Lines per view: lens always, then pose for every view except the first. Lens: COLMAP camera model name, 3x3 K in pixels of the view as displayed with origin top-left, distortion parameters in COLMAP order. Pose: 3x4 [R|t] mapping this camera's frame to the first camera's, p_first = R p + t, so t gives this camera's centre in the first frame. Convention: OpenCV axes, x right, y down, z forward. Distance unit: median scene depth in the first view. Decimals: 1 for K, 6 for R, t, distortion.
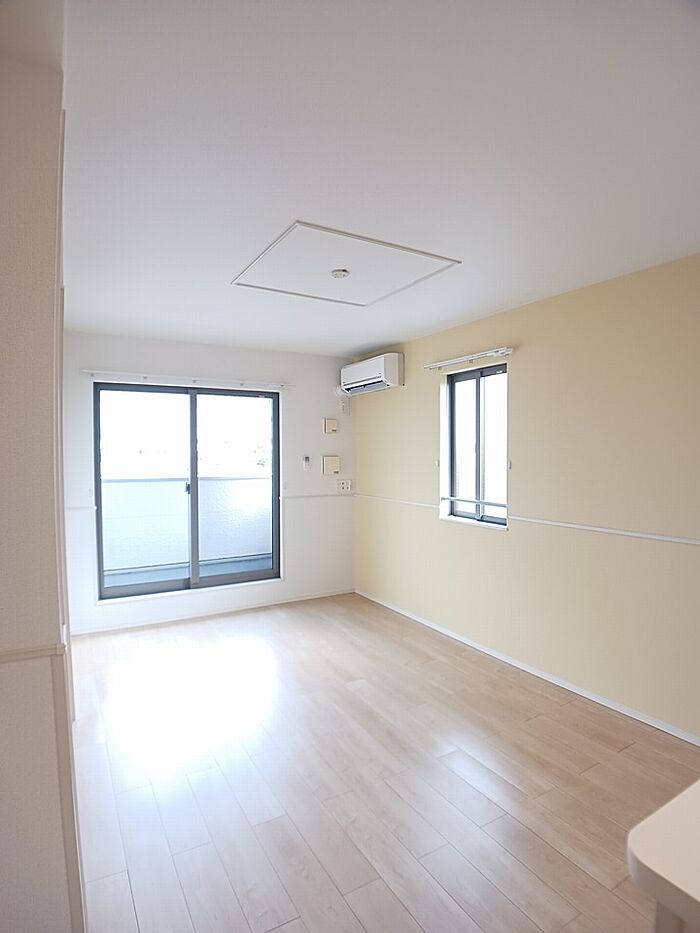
lens RADIAL K [[505.8, 0, 350.0], [0, 505.8, 466.5], [0, 0, 1]] dist [-0.001394, -0.109998]
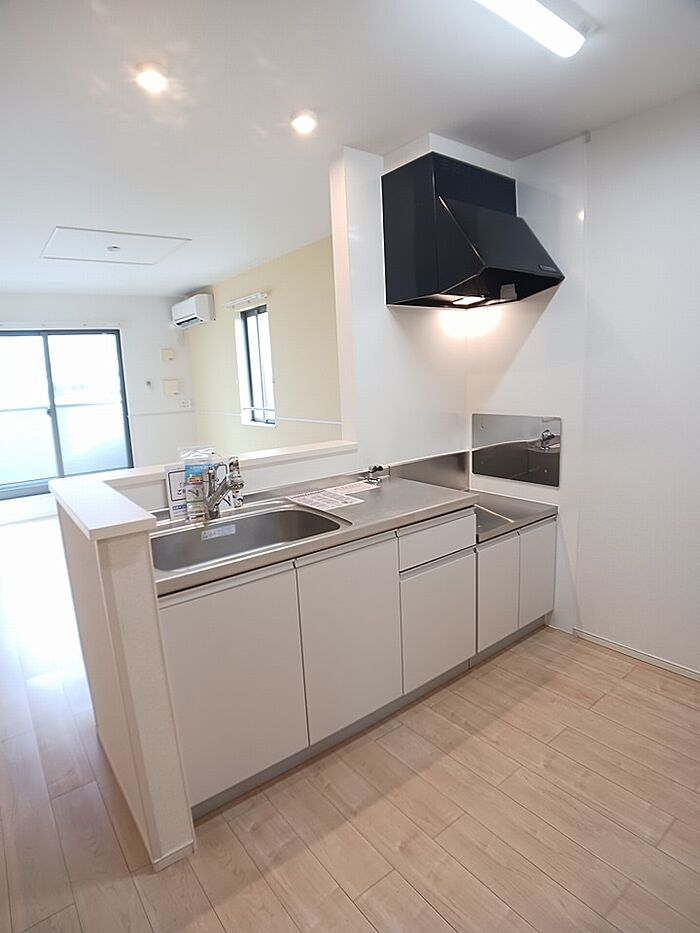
lens RADIAL K [[505.8, 0, 350.0], [0, 505.8, 466.5], [0, 0, 1]] dist [-0.001394, -0.109998]
pose [[0.989756, -0.069529, 0.124695, 0.247702], [0.049510, 0.986357, 0.156999, 0.016435], [-0.133909, -0.149217, 0.979695, -0.308657]]
